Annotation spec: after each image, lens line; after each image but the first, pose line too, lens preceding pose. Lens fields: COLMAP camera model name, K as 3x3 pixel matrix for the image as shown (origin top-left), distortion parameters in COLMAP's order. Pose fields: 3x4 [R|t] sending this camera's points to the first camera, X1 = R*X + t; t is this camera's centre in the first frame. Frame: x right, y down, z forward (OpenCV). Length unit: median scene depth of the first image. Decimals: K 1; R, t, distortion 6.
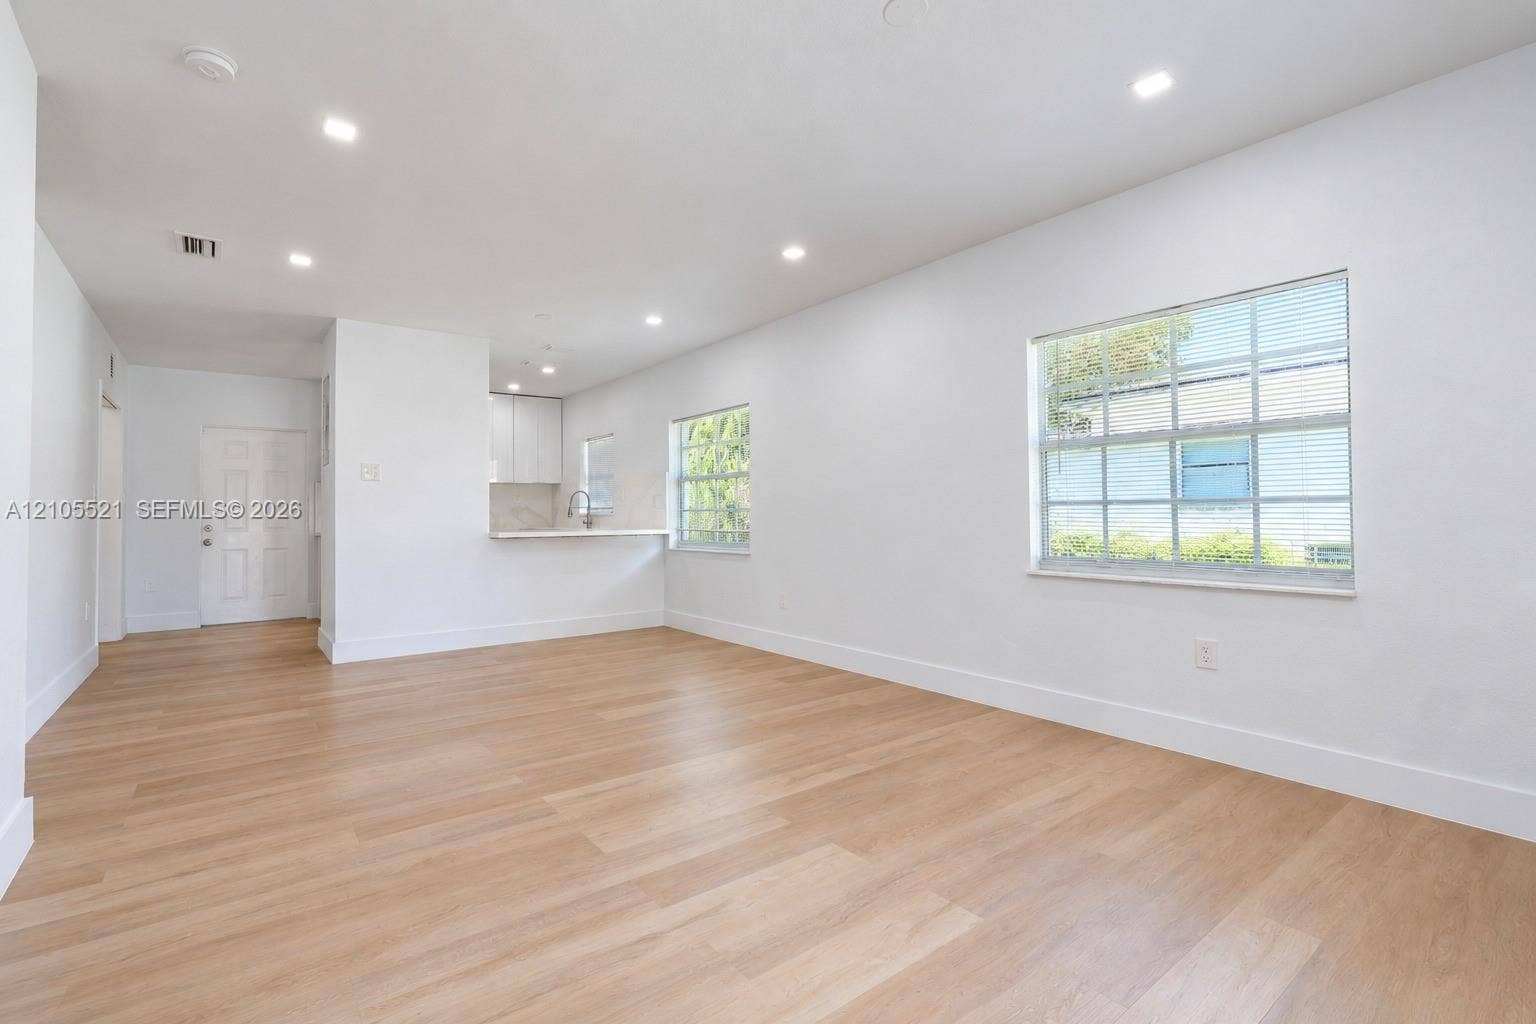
lens RADIAL K [[625.8, 0, 768.0], [0, 625.8, 512.0], [0, 0, 1]] dist [0.002448, 0.000062]
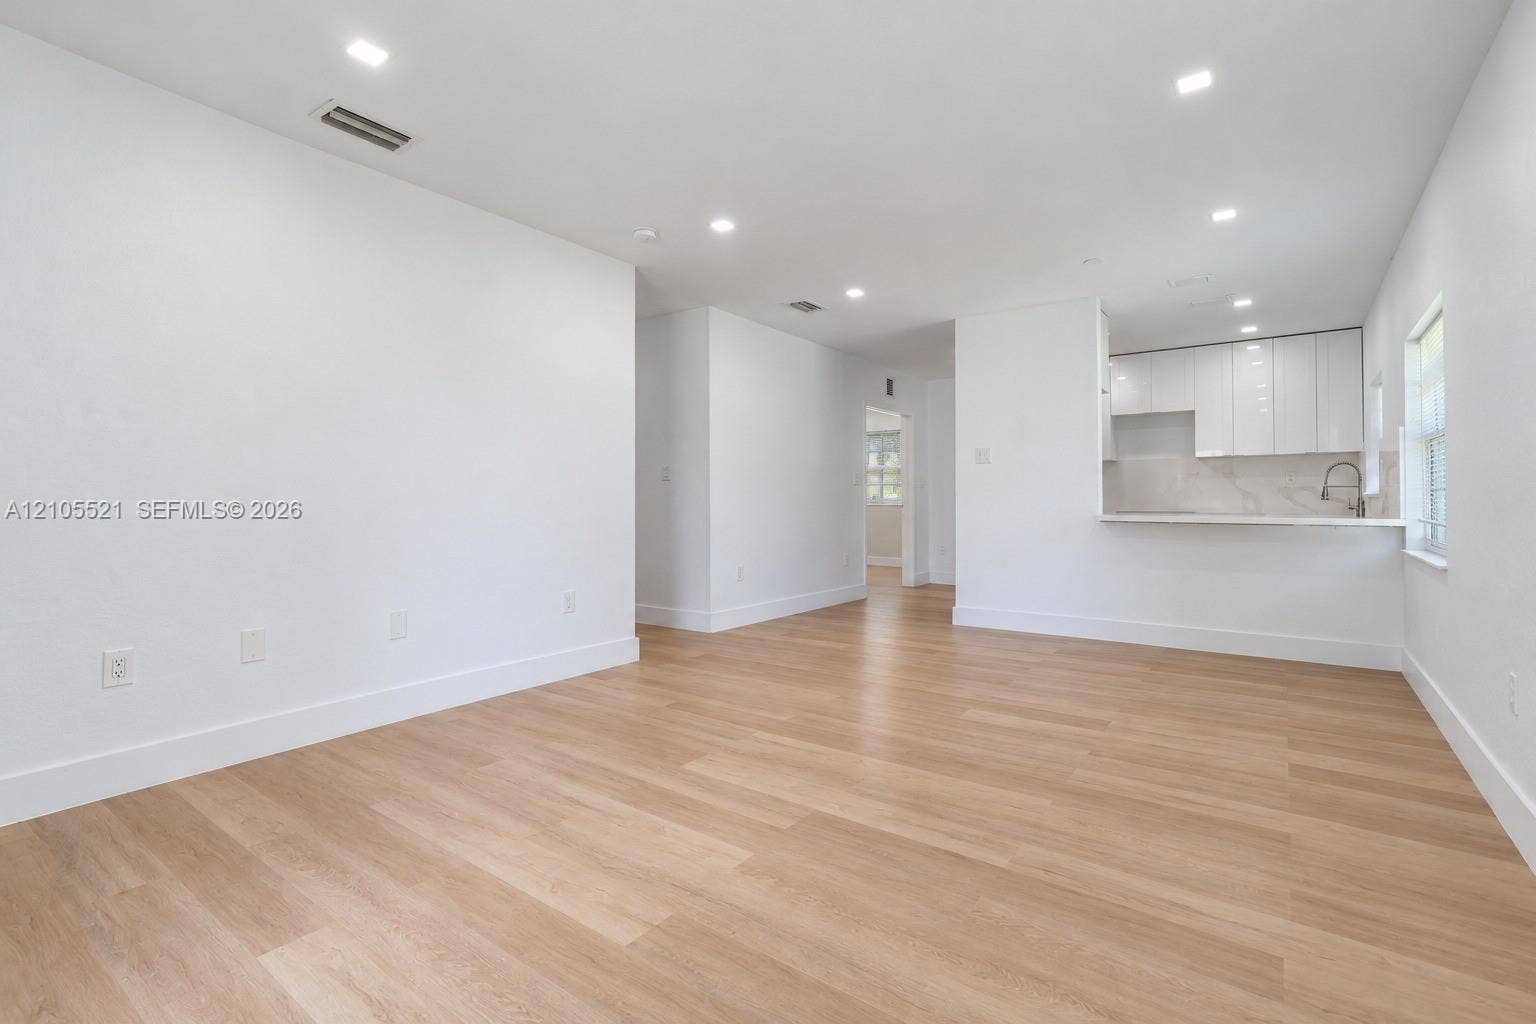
lens RADIAL K [[698.2, 0, 770.3], [0, 698.2, 514.7], [0, 0, 1]] dist [0.003299, 0.000195]
pose [[0.334610, 0.027599, -0.941953, 0.339636], [0.002196, 0.999545, 0.030066, 0.001799], [0.942354, -0.012129, 0.334397, 0.221559]]
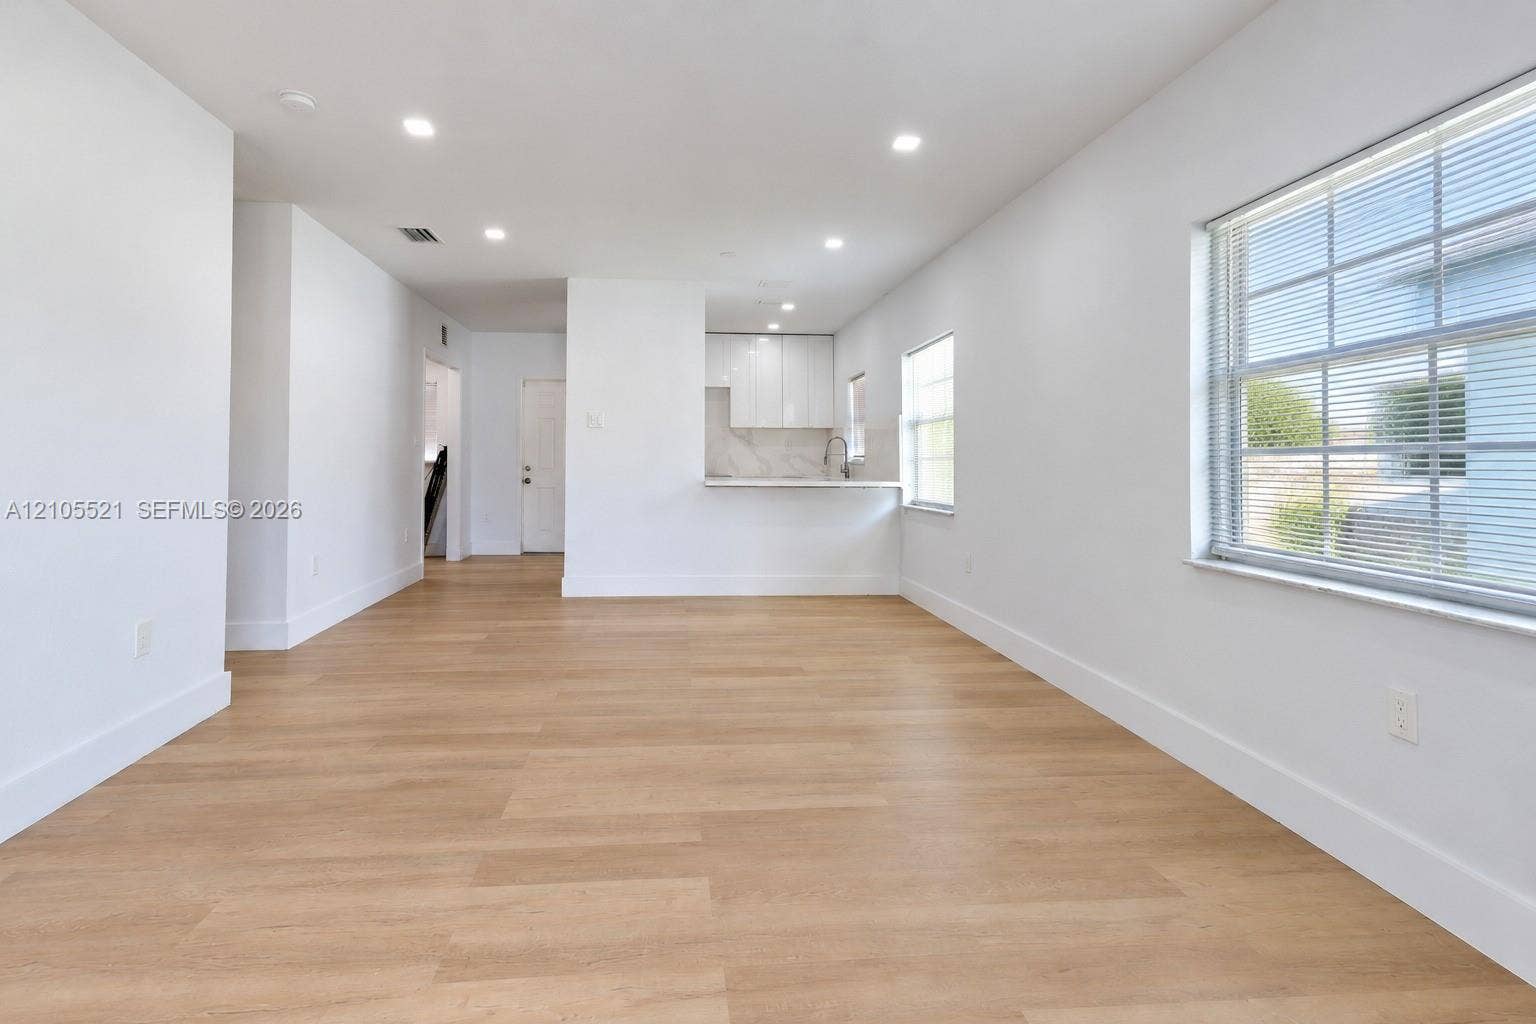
lens RADIAL K [[720.2, 0, 779.8], [0, 720.2, 450.0], [0, 0, 1]] dist [0.027435, 0.000139]
pose [[0.878930, 0.009817, -0.476850, 0.204323], [-0.015179, 0.999857, -0.007393, -0.007285], [0.476709, 0.013736, 0.878954, 0.065422]]
